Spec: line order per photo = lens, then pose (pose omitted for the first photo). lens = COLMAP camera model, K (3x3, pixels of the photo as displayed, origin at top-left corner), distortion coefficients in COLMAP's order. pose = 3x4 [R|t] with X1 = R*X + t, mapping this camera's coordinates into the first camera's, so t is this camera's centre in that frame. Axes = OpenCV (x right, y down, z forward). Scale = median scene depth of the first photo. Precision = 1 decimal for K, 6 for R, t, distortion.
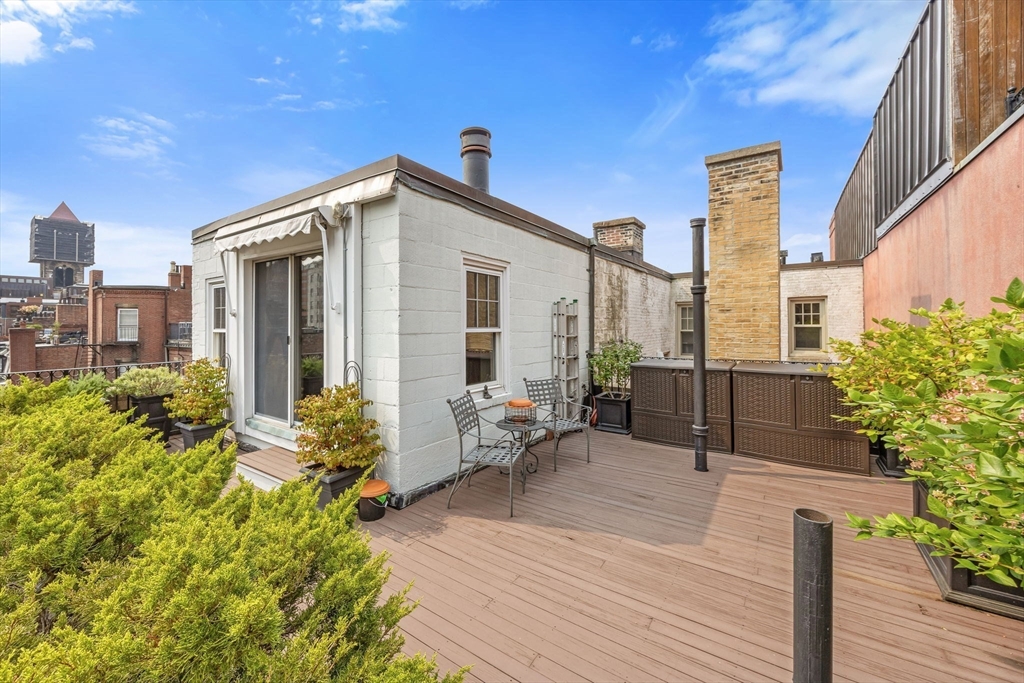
lens RADIAL K [[399.2, 0, 512.4], [0, 399.2, 318.2], [0, 0, 1]] dist [-0.000222, 0.000048]
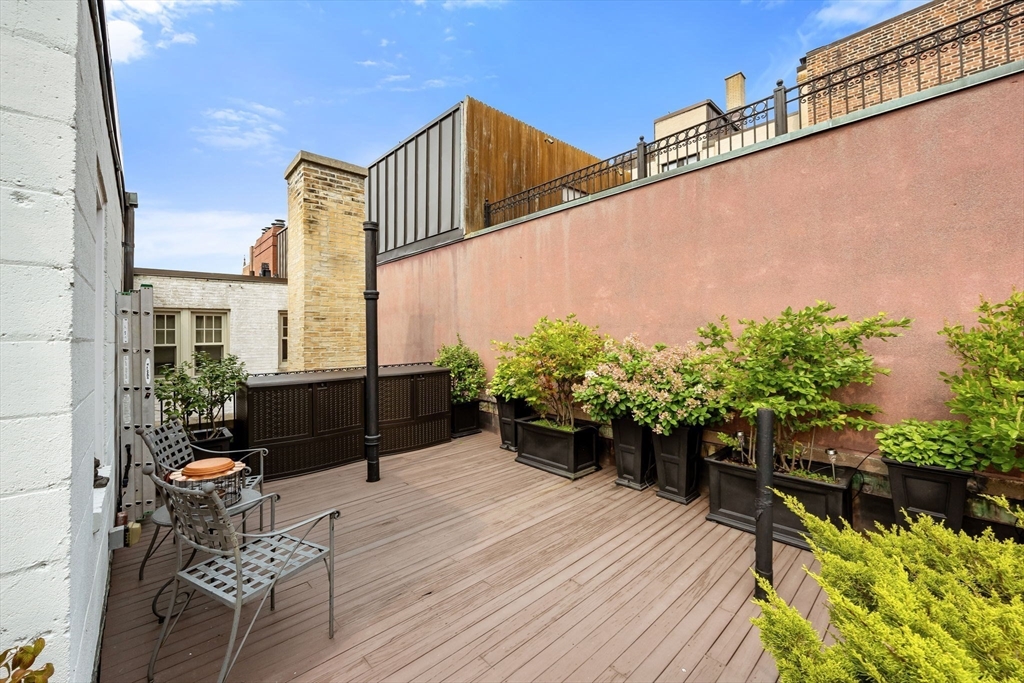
lens RADIAL K [[405.2, 0, 509.8], [0, 405.2, 325.2], [0, 0, 1]] dist [0.010048, 0.000036]
pose [[0.231725, 0.028346, 0.972368, -0.317222], [-0.004788, 0.999596, -0.027999, 0.021317], [-0.972770, 0.001833, 0.231767, 0.336390]]
